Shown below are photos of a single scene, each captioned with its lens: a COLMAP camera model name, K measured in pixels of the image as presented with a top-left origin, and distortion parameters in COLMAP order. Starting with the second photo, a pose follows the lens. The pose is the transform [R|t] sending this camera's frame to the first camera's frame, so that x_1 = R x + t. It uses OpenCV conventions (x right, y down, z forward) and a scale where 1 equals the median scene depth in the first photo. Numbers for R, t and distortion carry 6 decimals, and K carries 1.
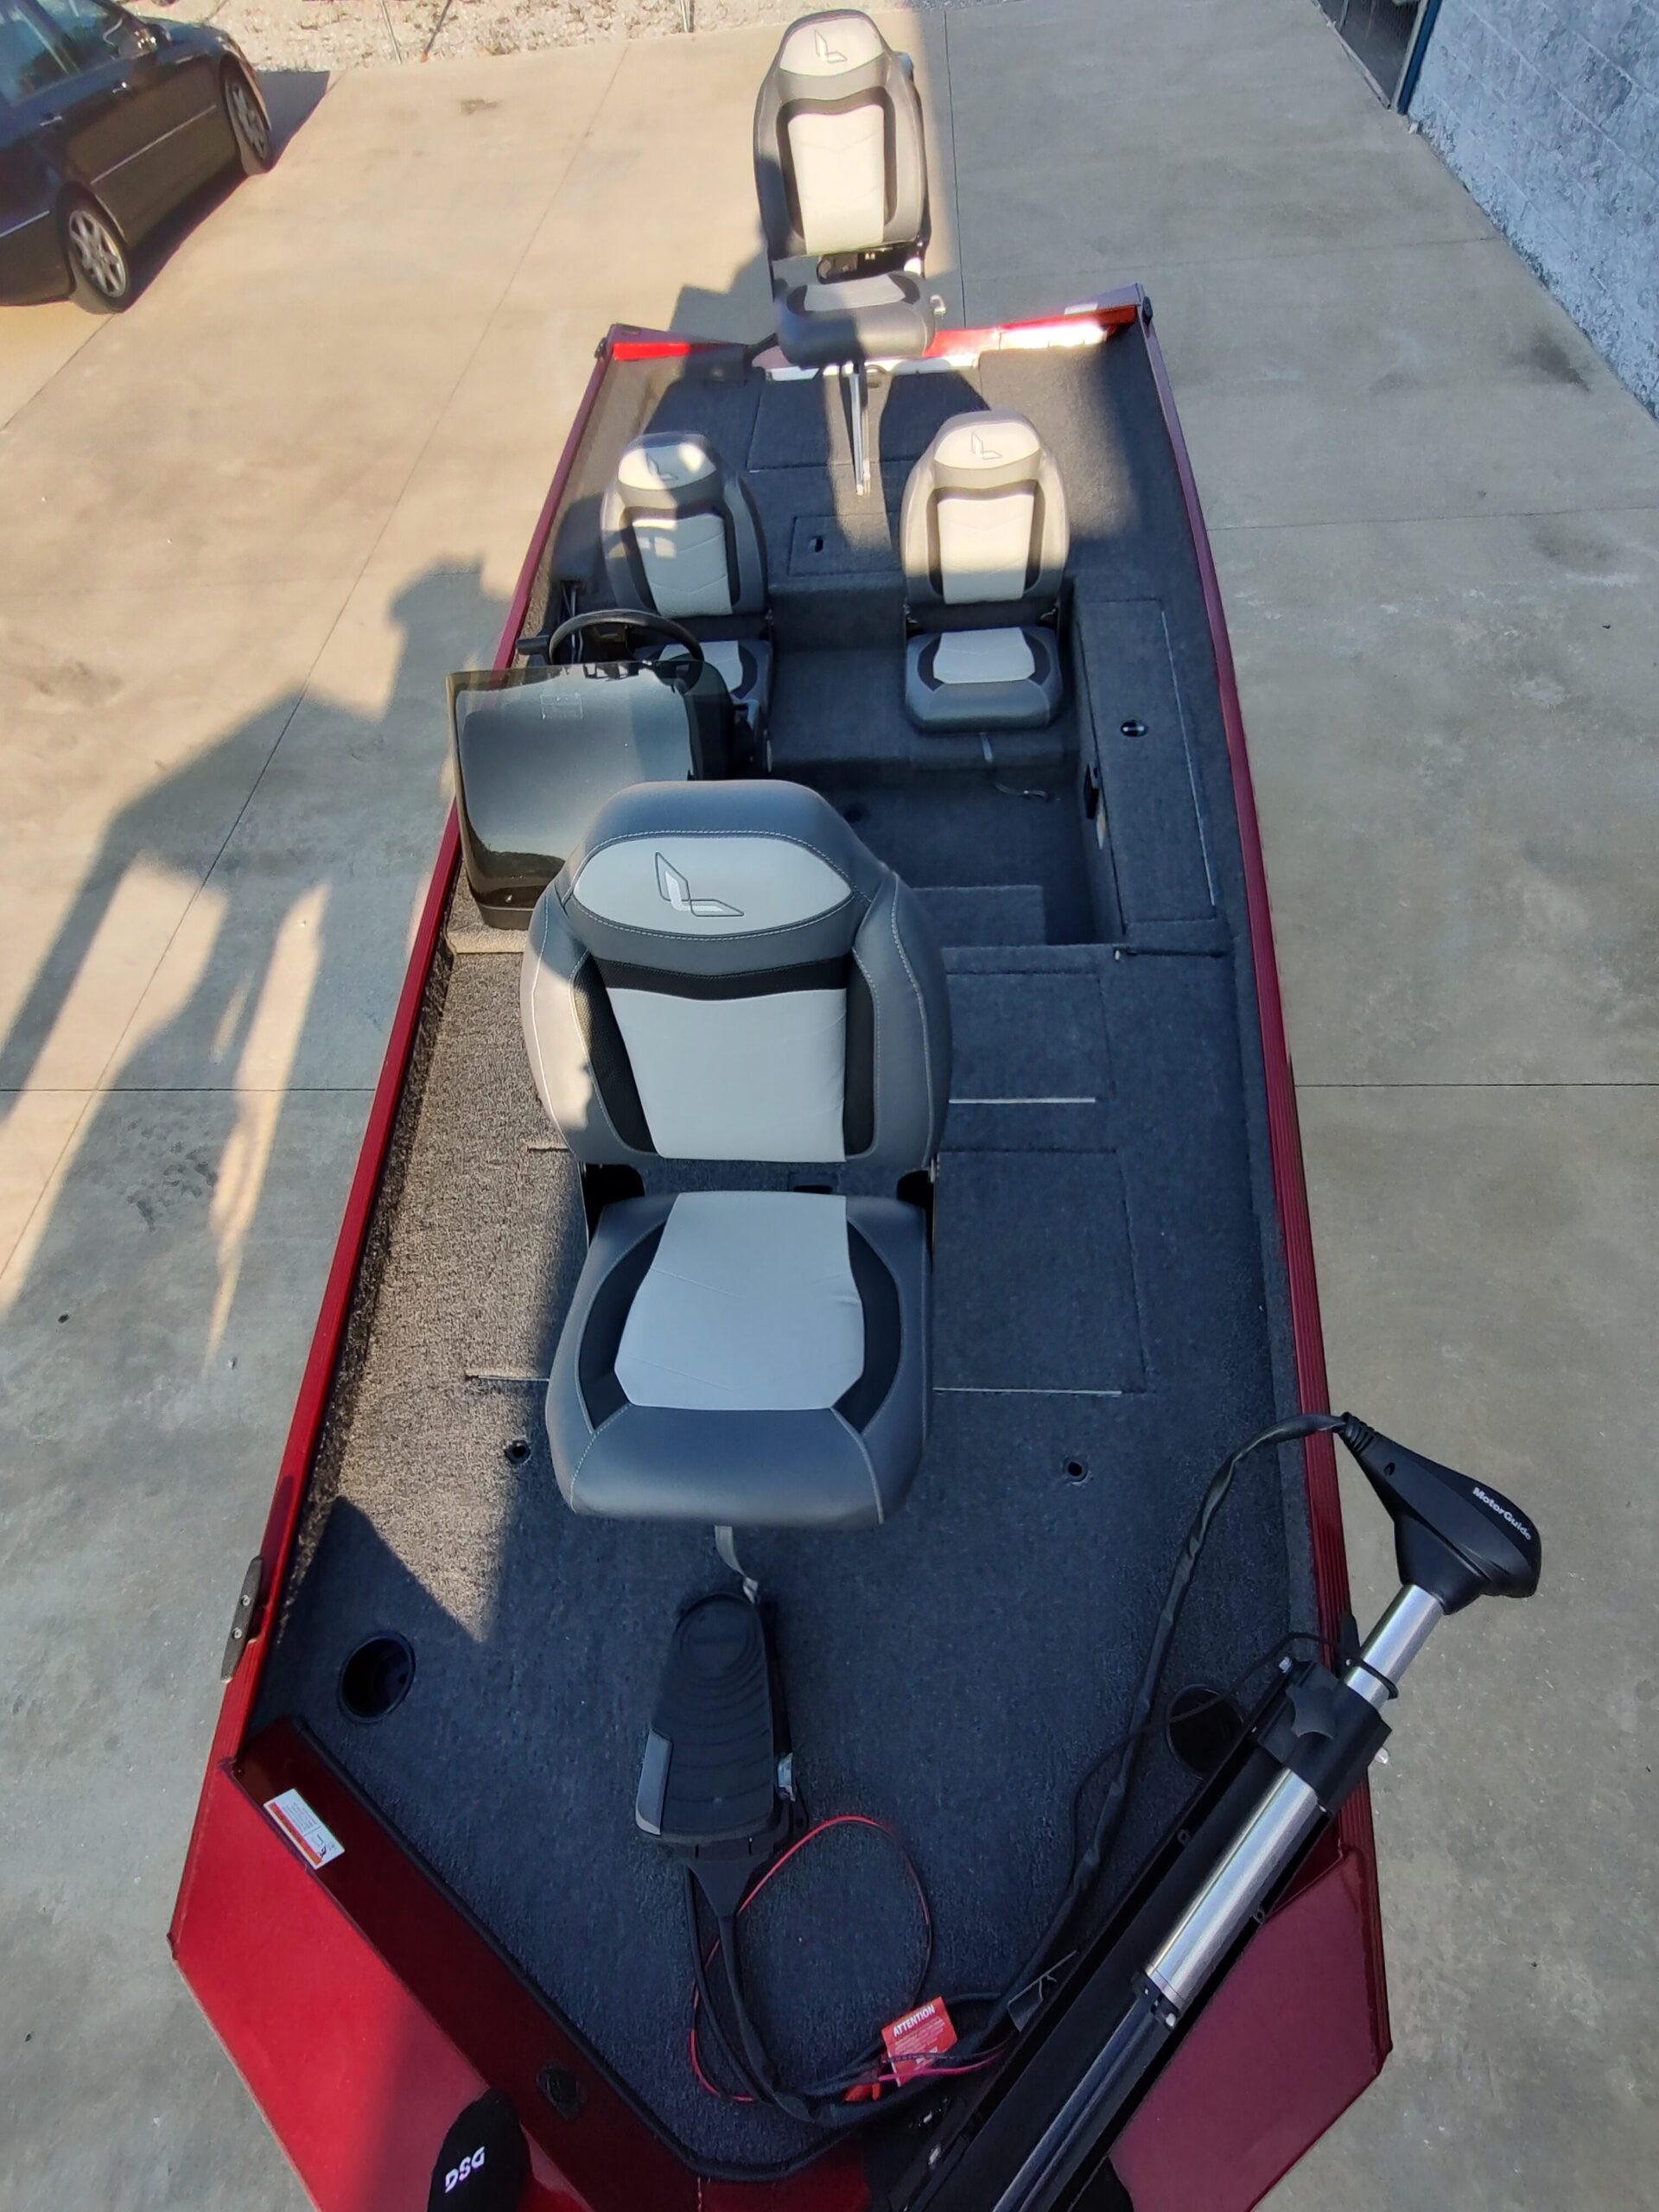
lens RADIAL K [[1023.4, 0, 836.8], [0, 1023.4, 1109.4], [0, 0, 1]] dist [-0.000588, 0.000340]
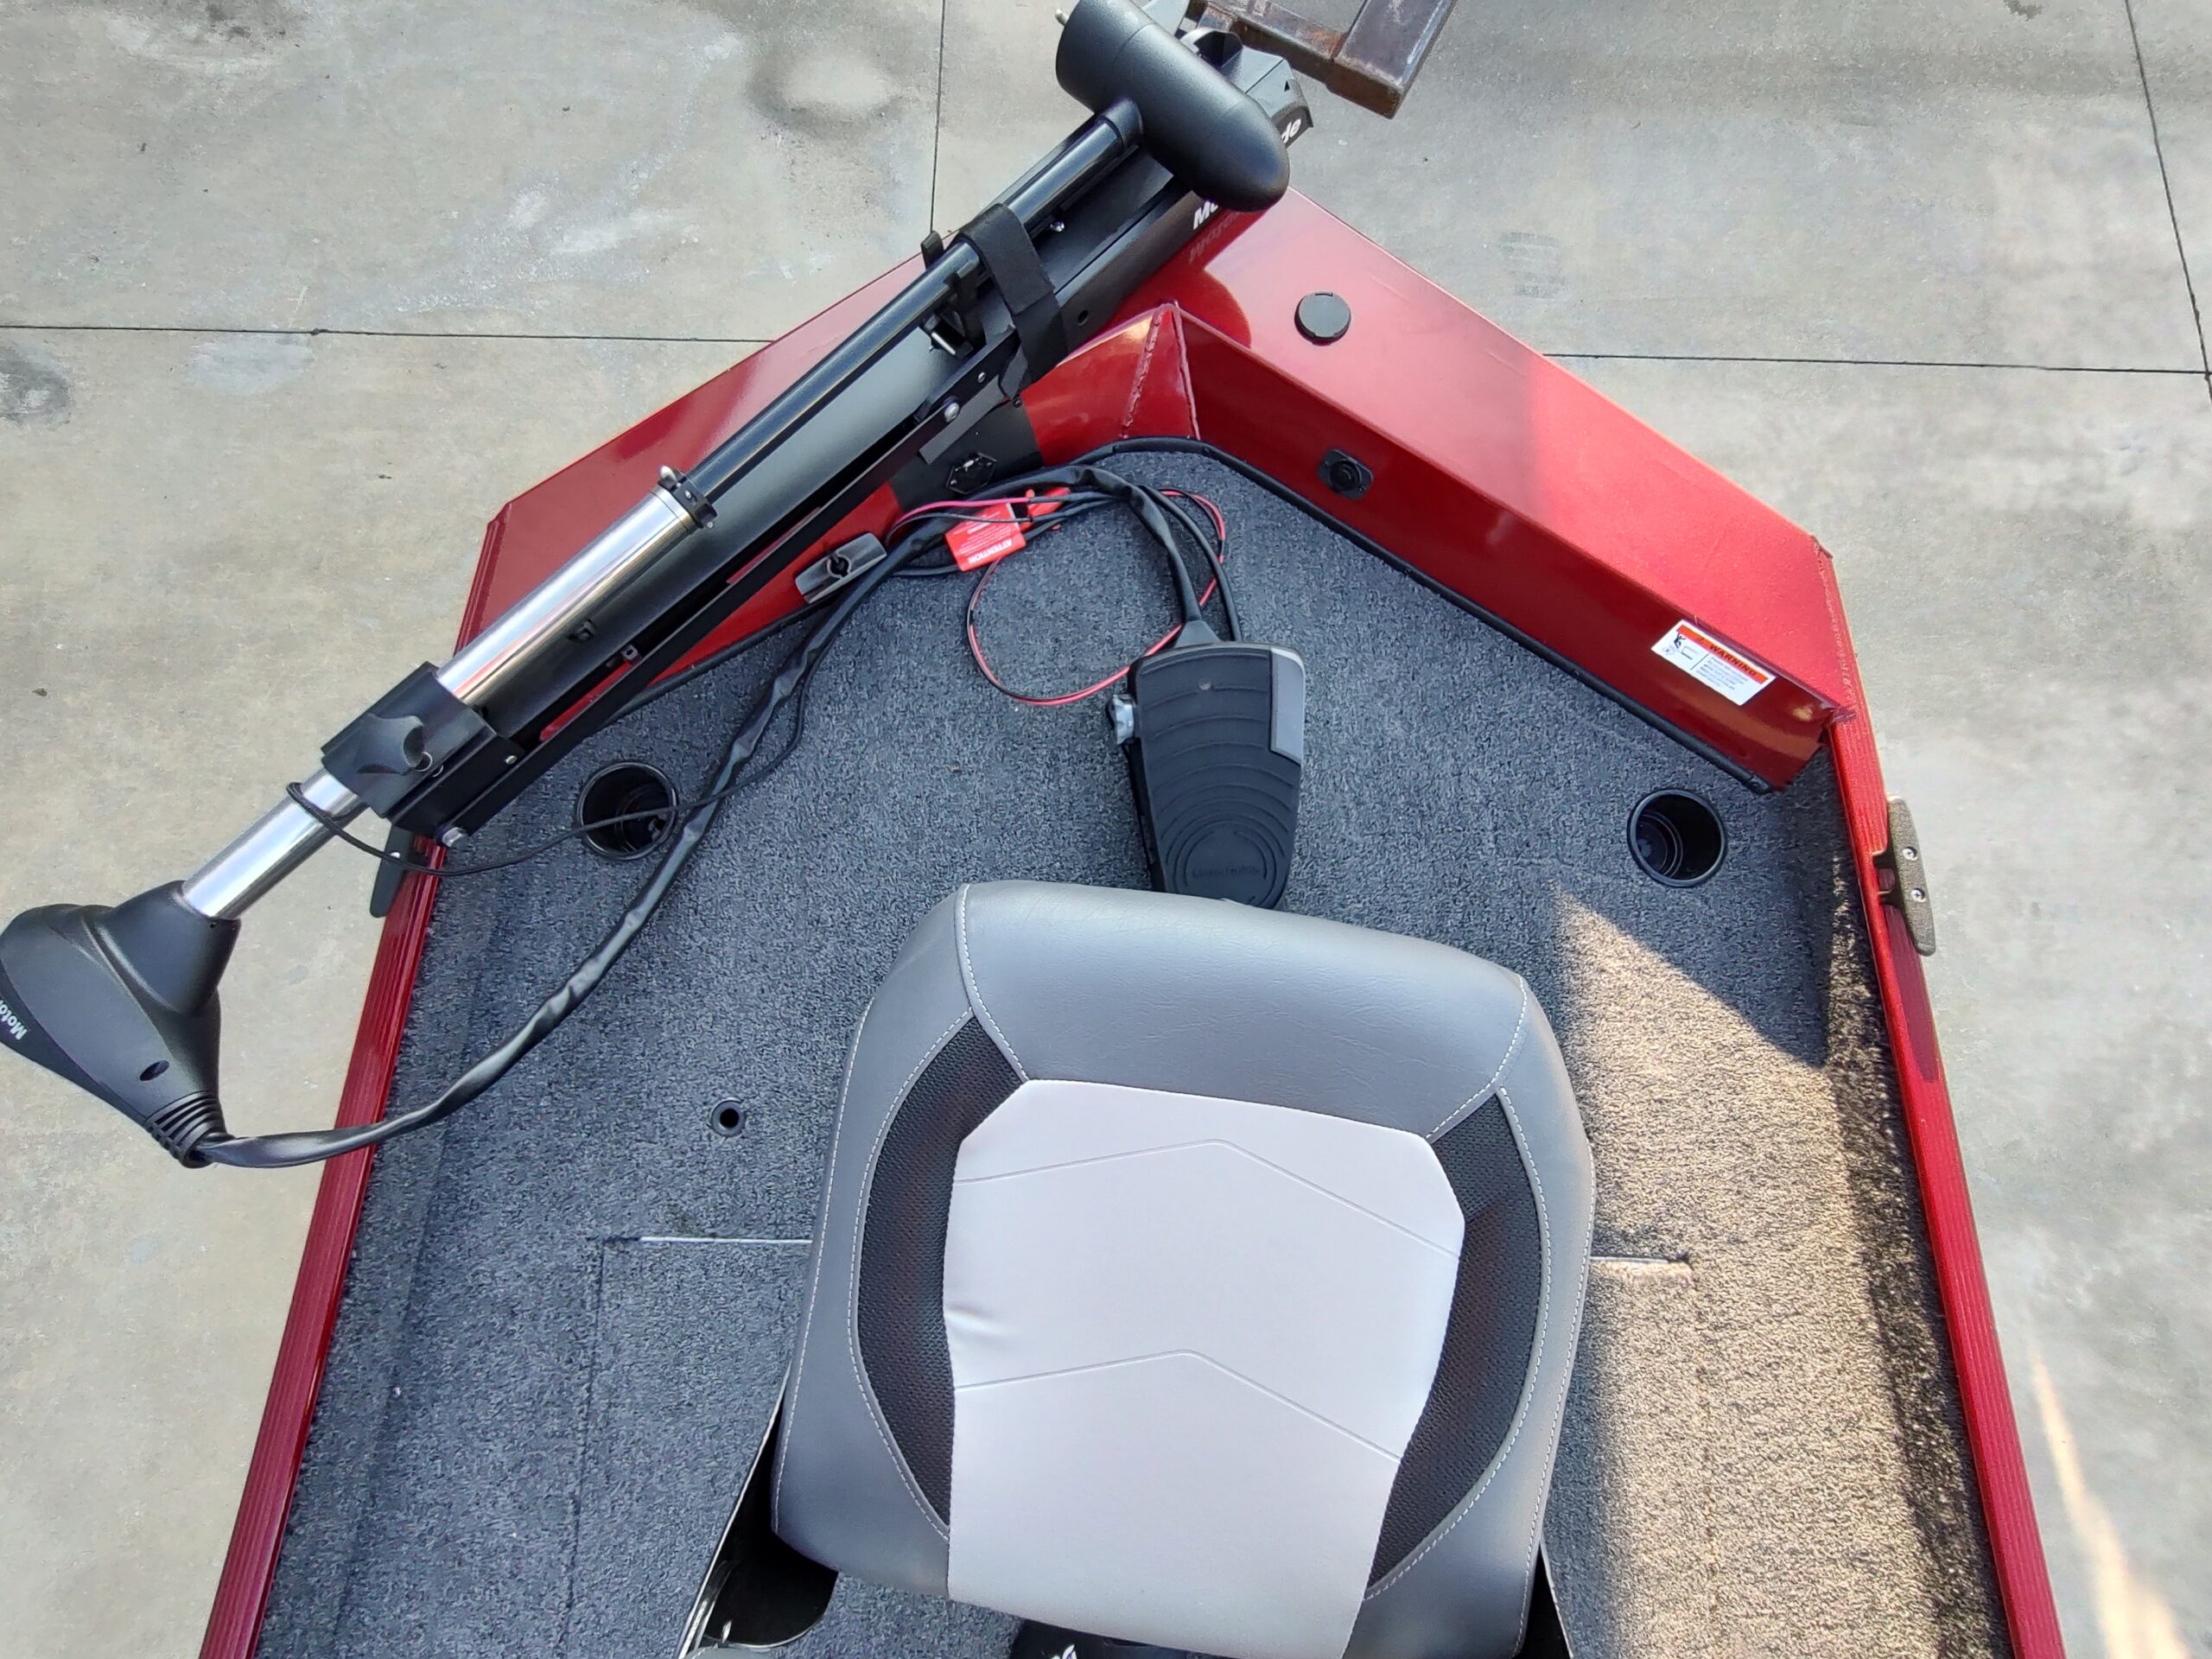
lens RADIAL K [[1023.4, 0, 1110.5], [0, 1023.4, 819.5], [0, 0, 1]] dist [-0.000588, 0.000340]
pose [[-0.997640, 0.041332, 0.054827, -0.035392], [0.007082, -0.732317, 0.680927, 0.020221], [0.068295, 0.679709, 0.730296, 0.206776]]
